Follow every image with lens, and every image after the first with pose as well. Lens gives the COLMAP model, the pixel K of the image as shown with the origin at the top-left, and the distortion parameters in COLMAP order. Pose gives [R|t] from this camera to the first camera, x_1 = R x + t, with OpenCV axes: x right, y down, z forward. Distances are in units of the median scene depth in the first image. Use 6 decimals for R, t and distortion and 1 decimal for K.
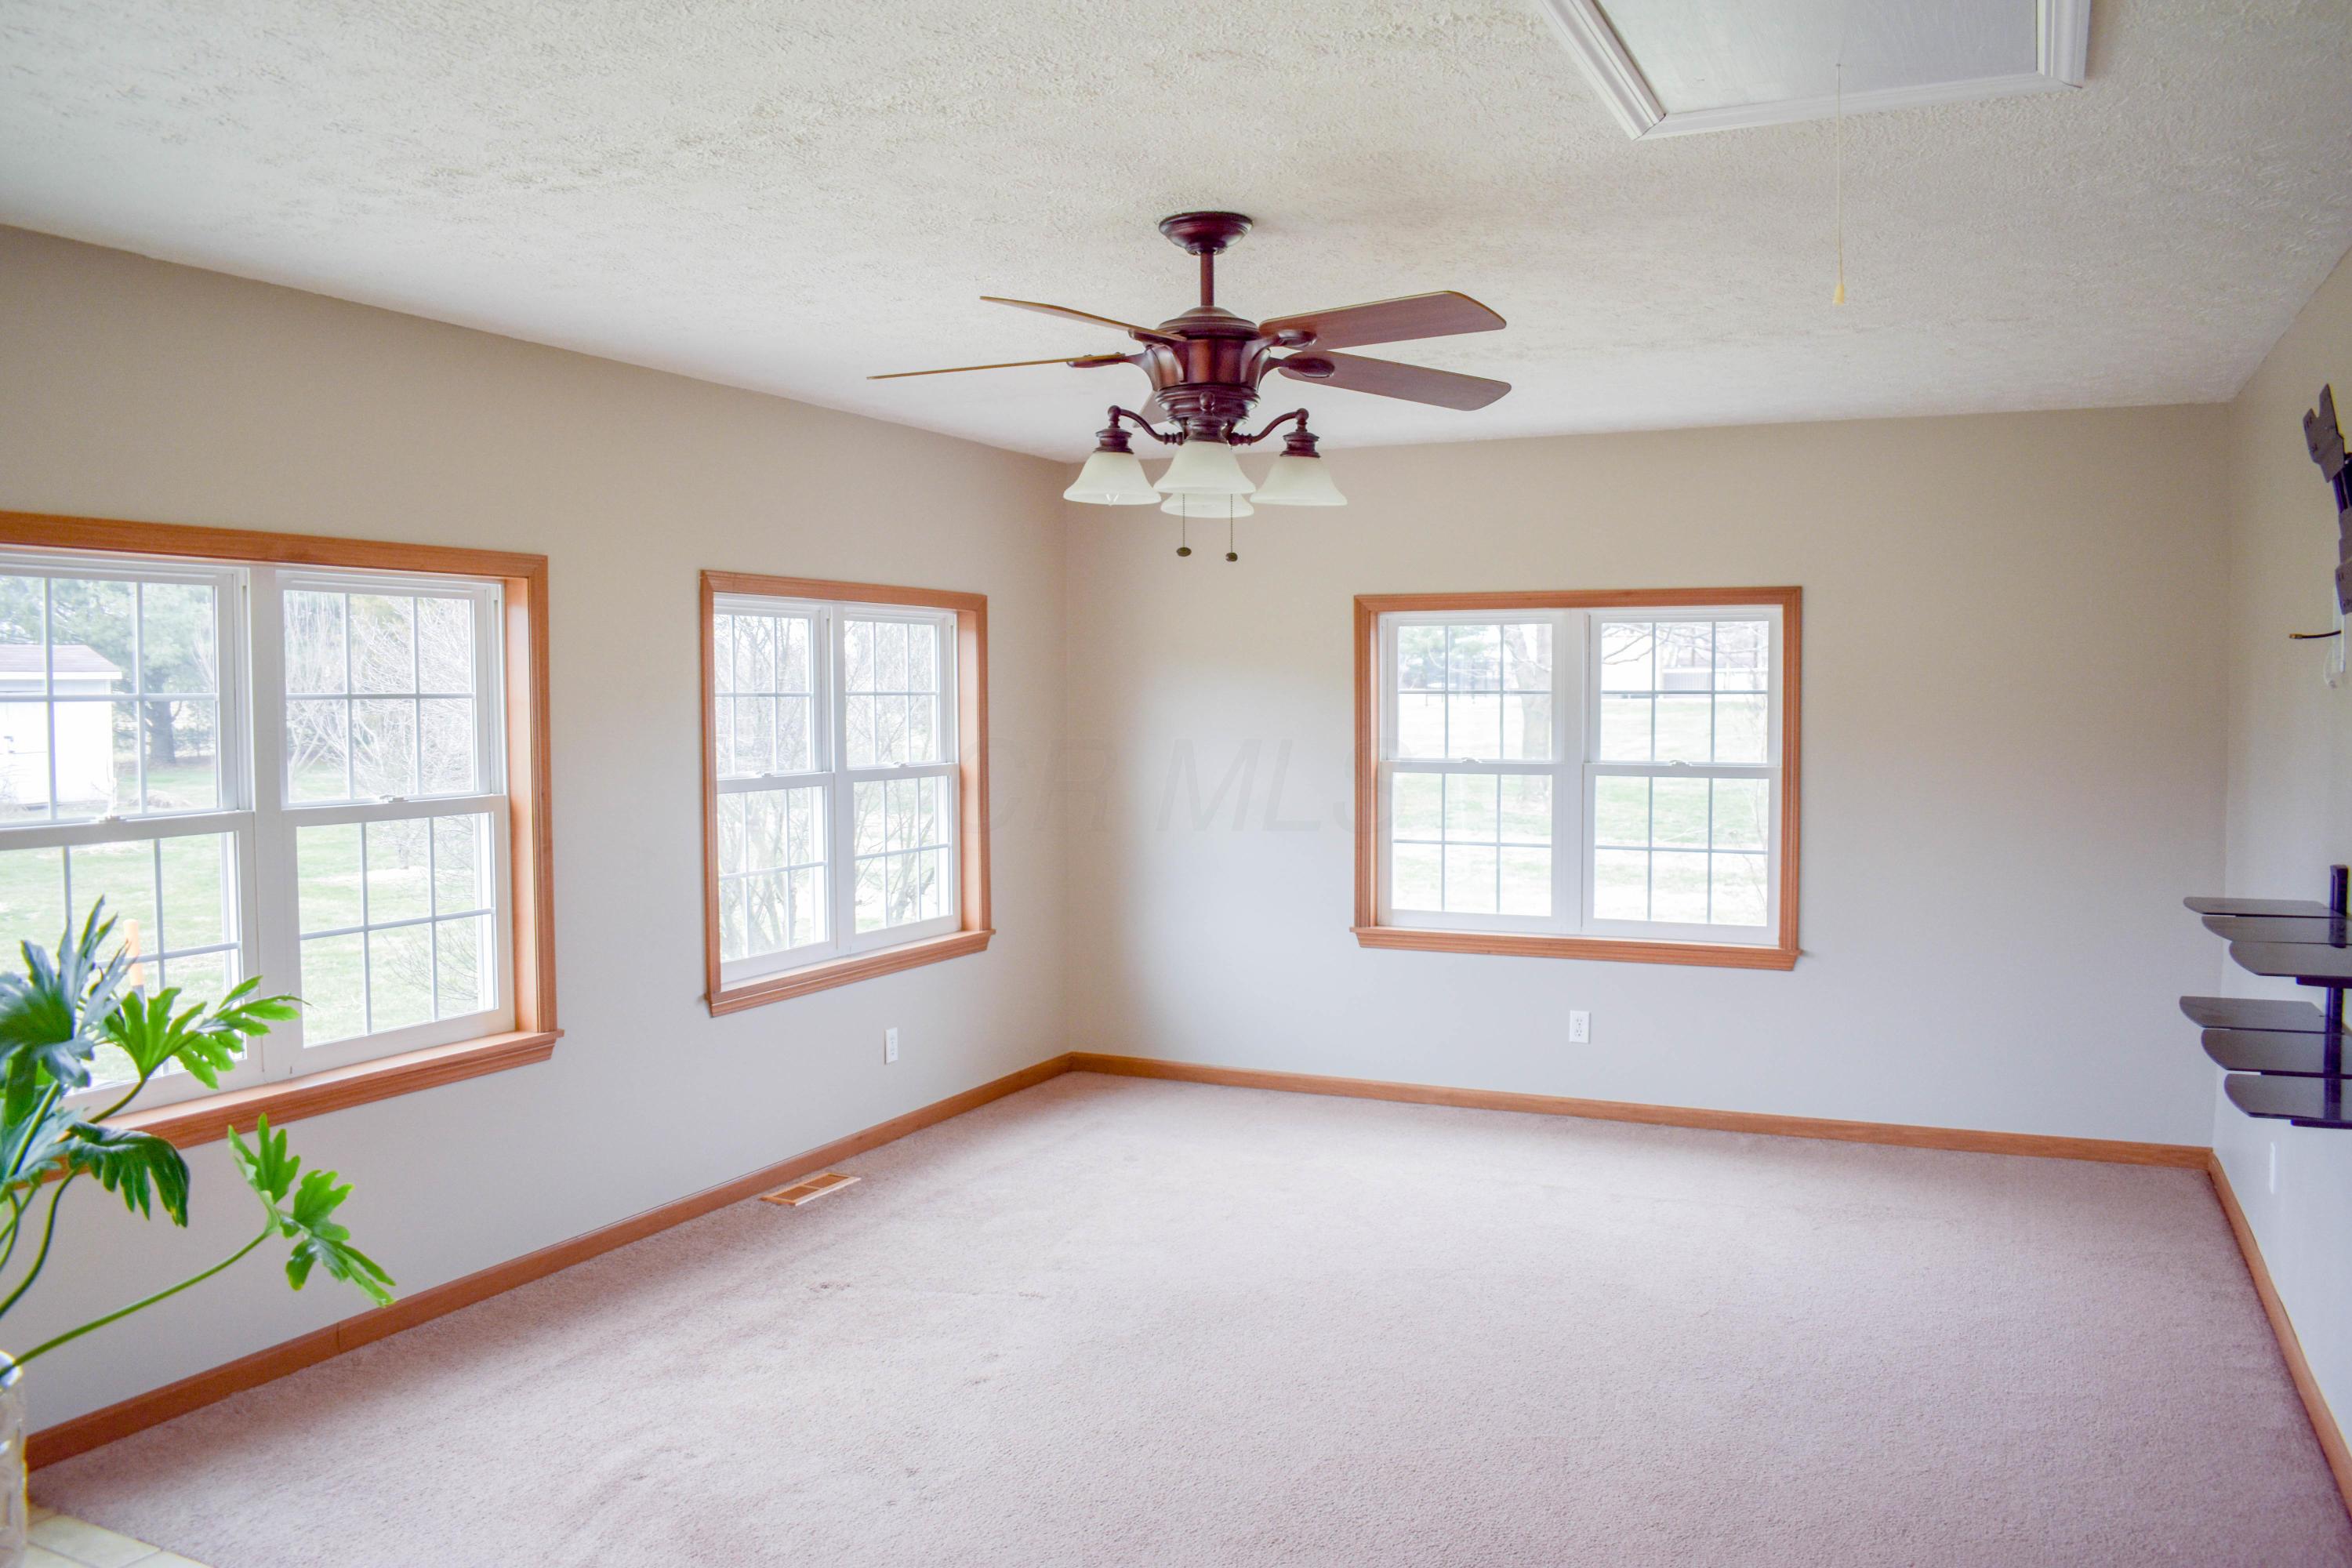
lens RADIAL K [[1850.1, 0, 1173.9], [0, 1850.1, 783.2], [0, 0, 1]] dist [-0.089066, 0.010833]
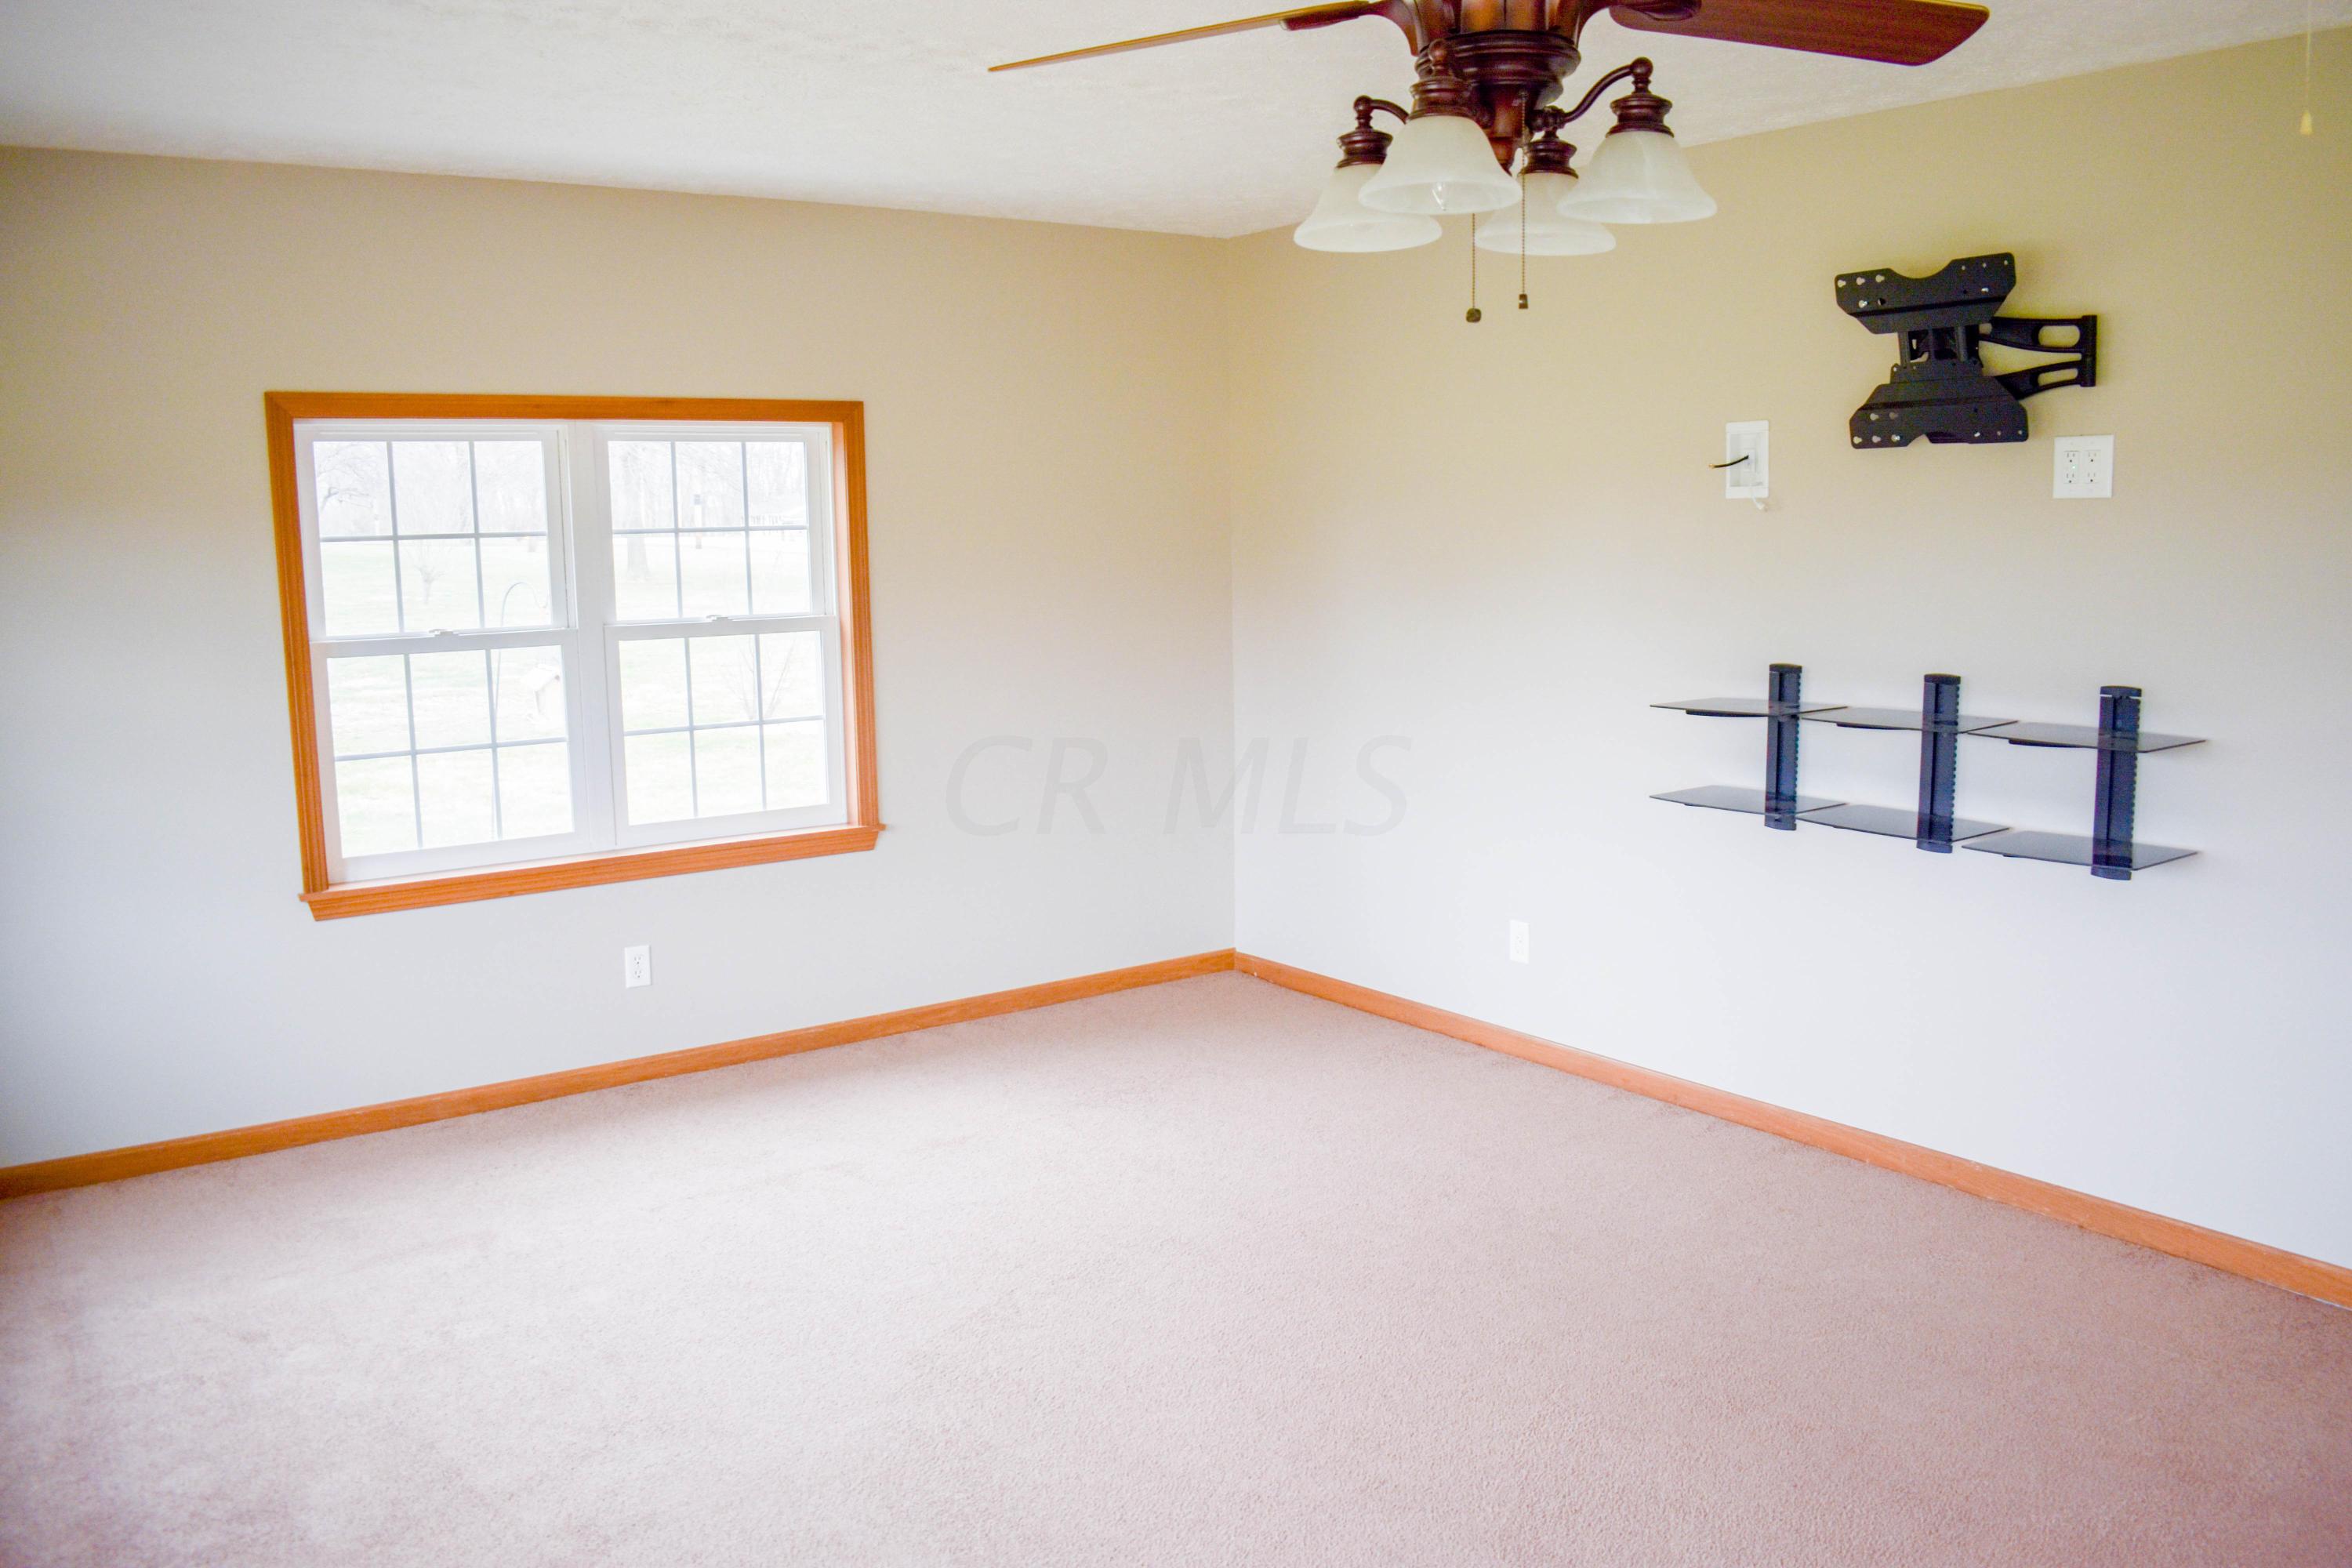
lens RADIAL K [[1850.1, 0, 1181.4], [0, 1850.1, 770.0], [0, 0, 1]] dist [-0.089066, 0.010833]
pose [[0.483694, -0.131714, 0.865270, -0.451143], [0.046227, 0.991076, 0.125023, -0.049555], [-0.874016, -0.020474, 0.485466, 0.585368]]
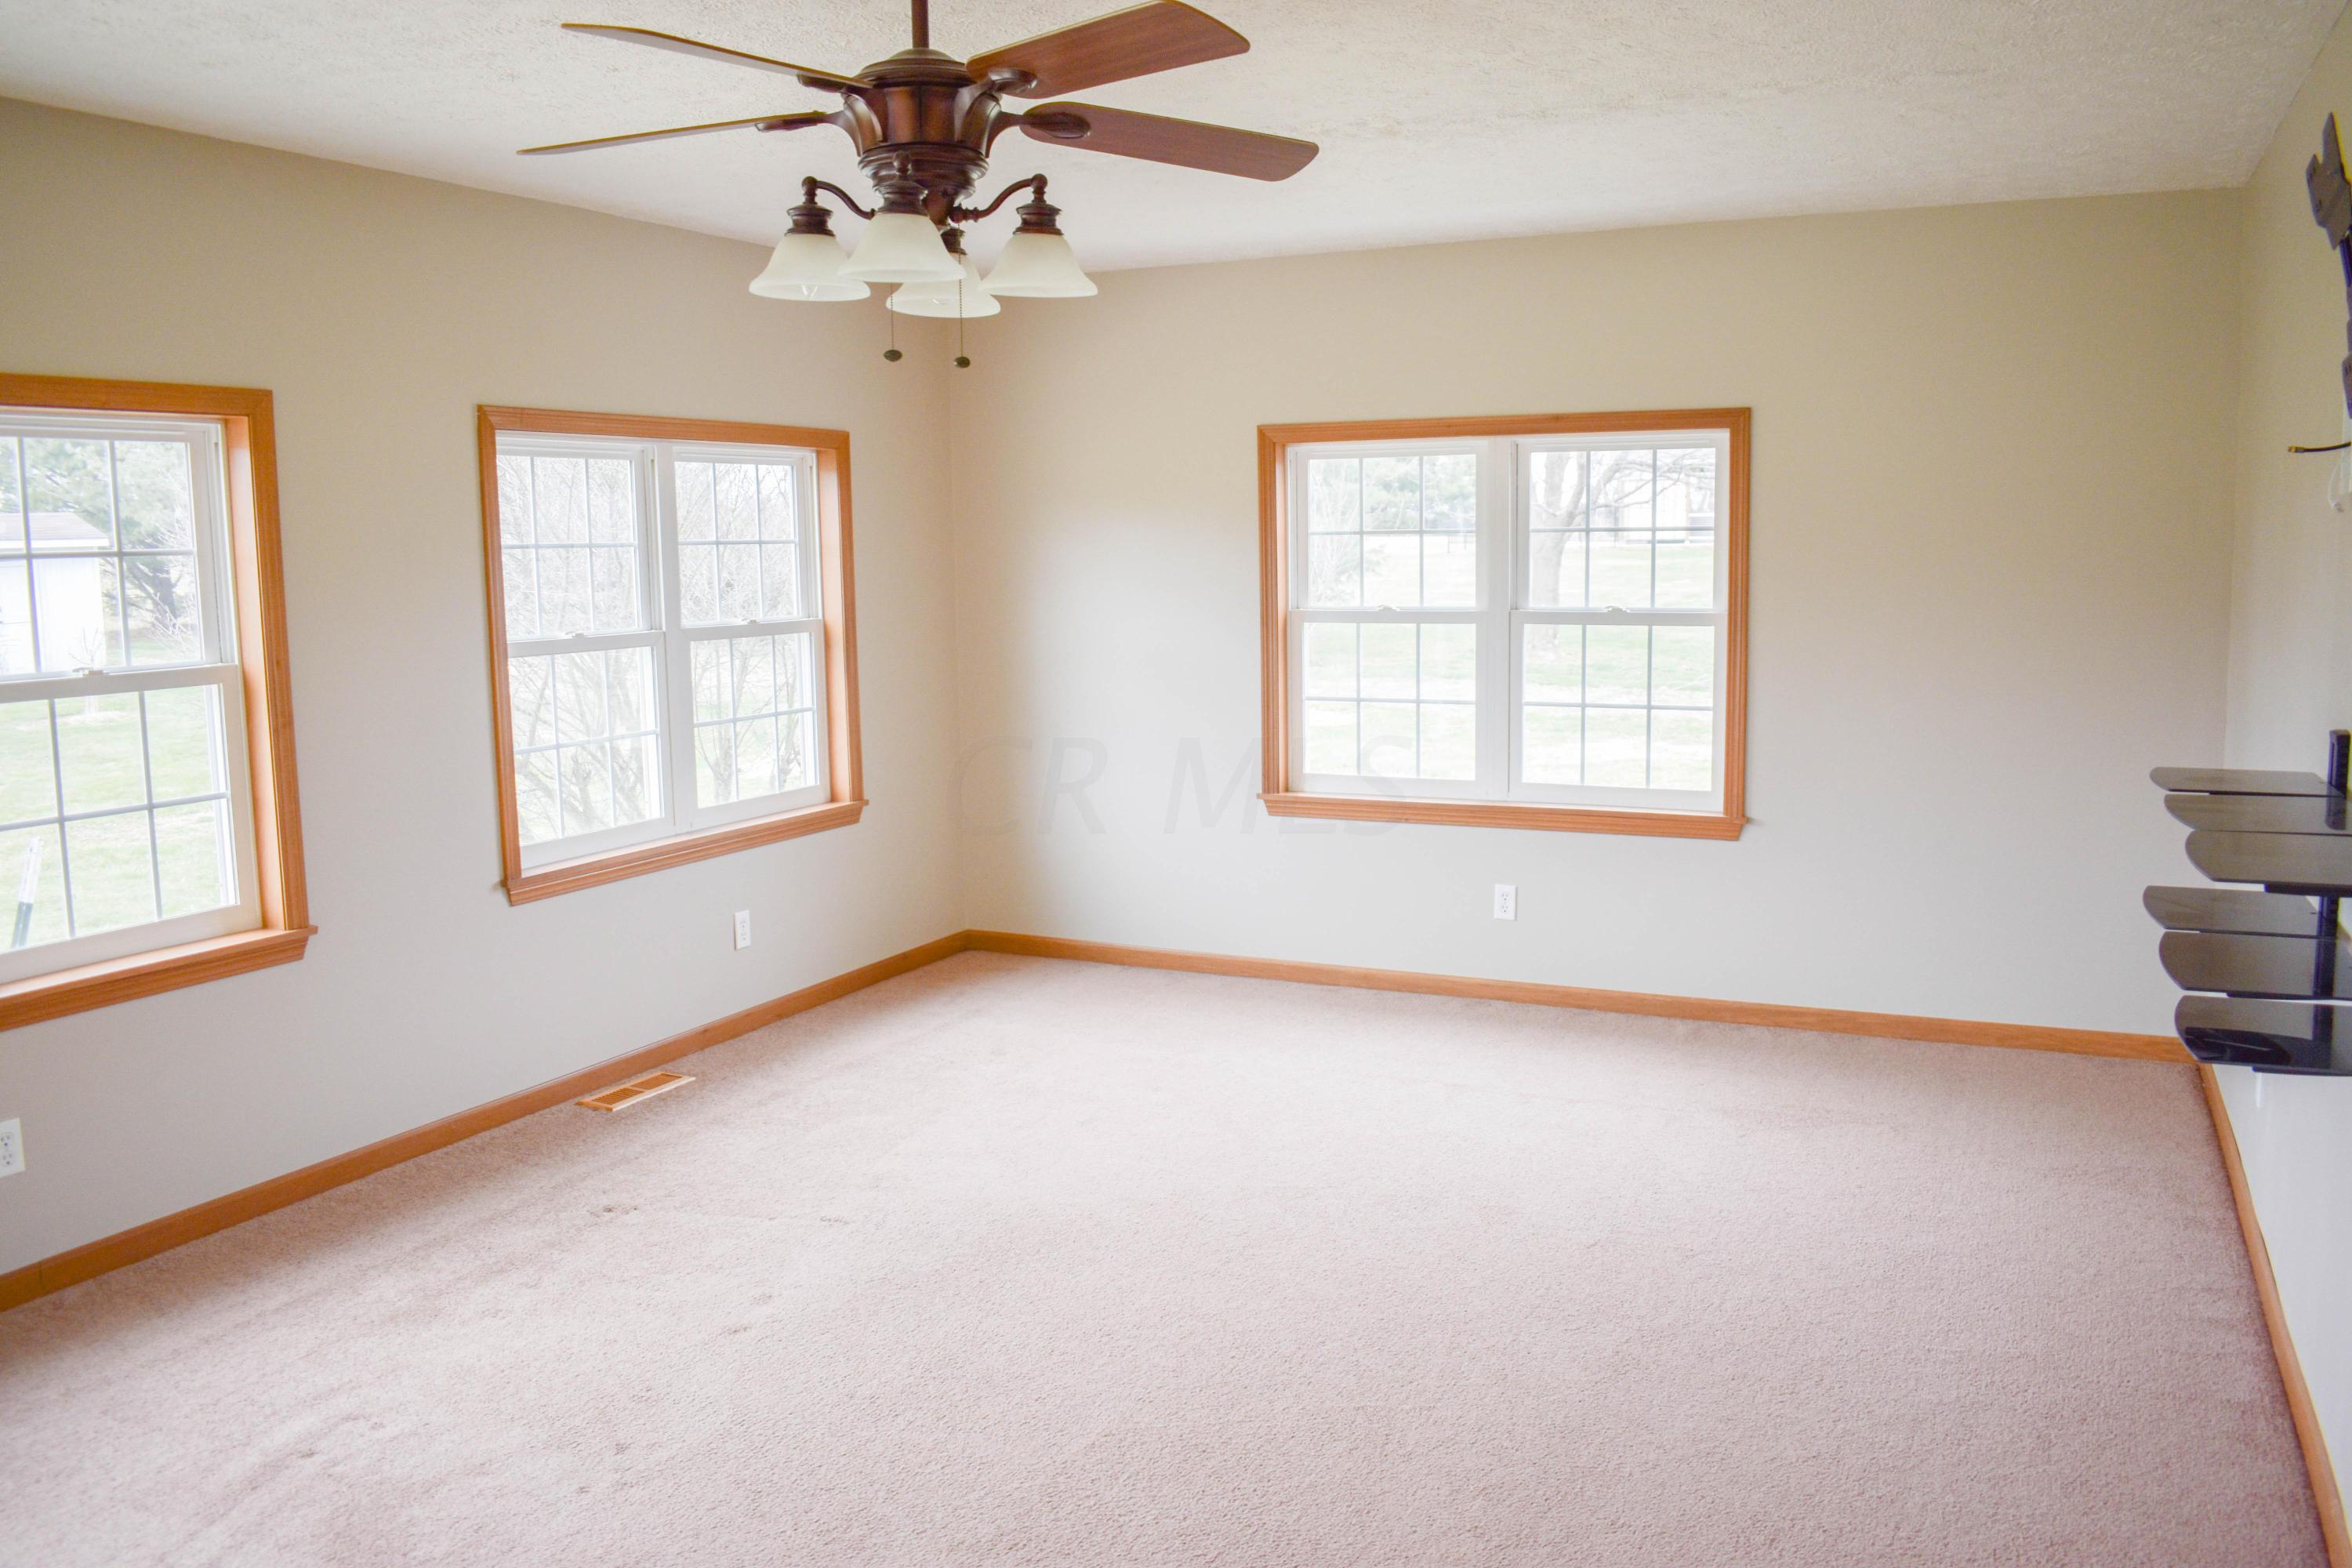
lens RADIAL K [[1850.1, 0, 1167.2], [0, 1850.1, 780.7], [0, 0, 1]] dist [-0.089066, 0.010833]
pose [[0.999733, -0.009823, -0.020917, 0.101601], [0.011445, 0.996818, 0.078890, -0.001128], [0.020076, -0.079108, 0.996664, 0.132383]]
